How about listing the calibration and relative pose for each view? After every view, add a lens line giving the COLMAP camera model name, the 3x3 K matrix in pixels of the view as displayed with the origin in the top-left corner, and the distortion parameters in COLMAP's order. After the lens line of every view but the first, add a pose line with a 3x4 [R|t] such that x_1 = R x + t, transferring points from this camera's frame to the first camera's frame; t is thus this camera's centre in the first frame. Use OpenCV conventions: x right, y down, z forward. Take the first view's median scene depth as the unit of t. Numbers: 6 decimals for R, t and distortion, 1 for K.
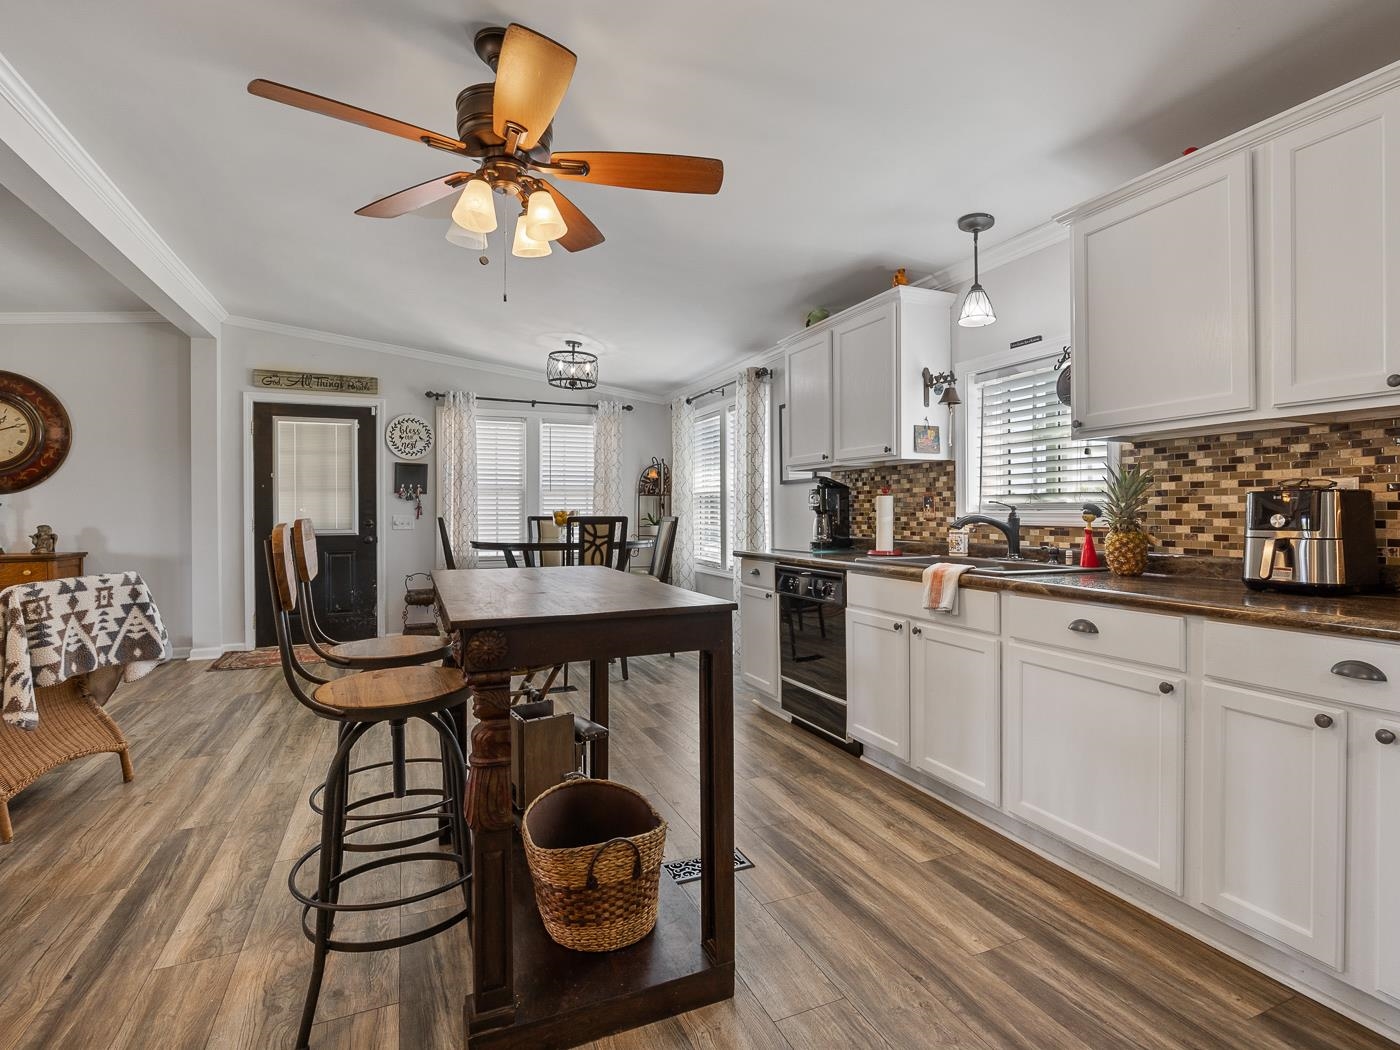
lens RADIAL K [[682.7, 0, 700.0], [0, 682.7, 525.0], [0, 0, 1]] dist [-0.031448, -0.000176]
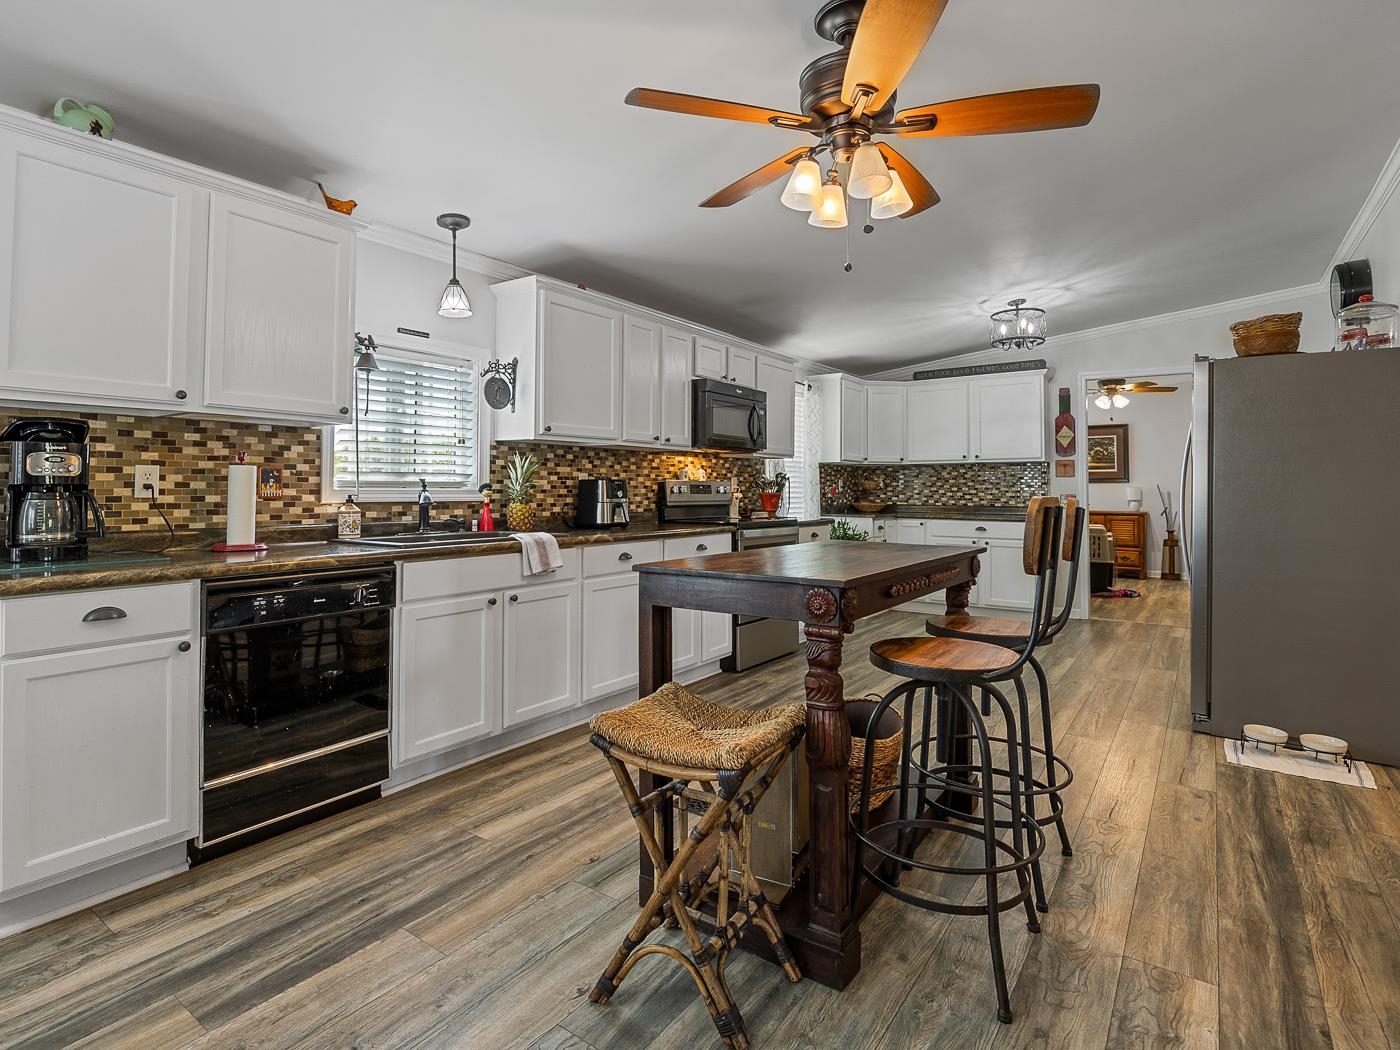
lens RADIAL K [[721.3, 0, 701.3], [0, 721.3, 482.5], [0, 0, 1]] dist [-0.022075, 0.000142]
pose [[-0.520130, 0.007867, 0.854051, -0.776907], [0.013214, 0.999912, -0.001163, -0.023813], [-0.853985, 0.010681, -0.520189, 1.264787]]
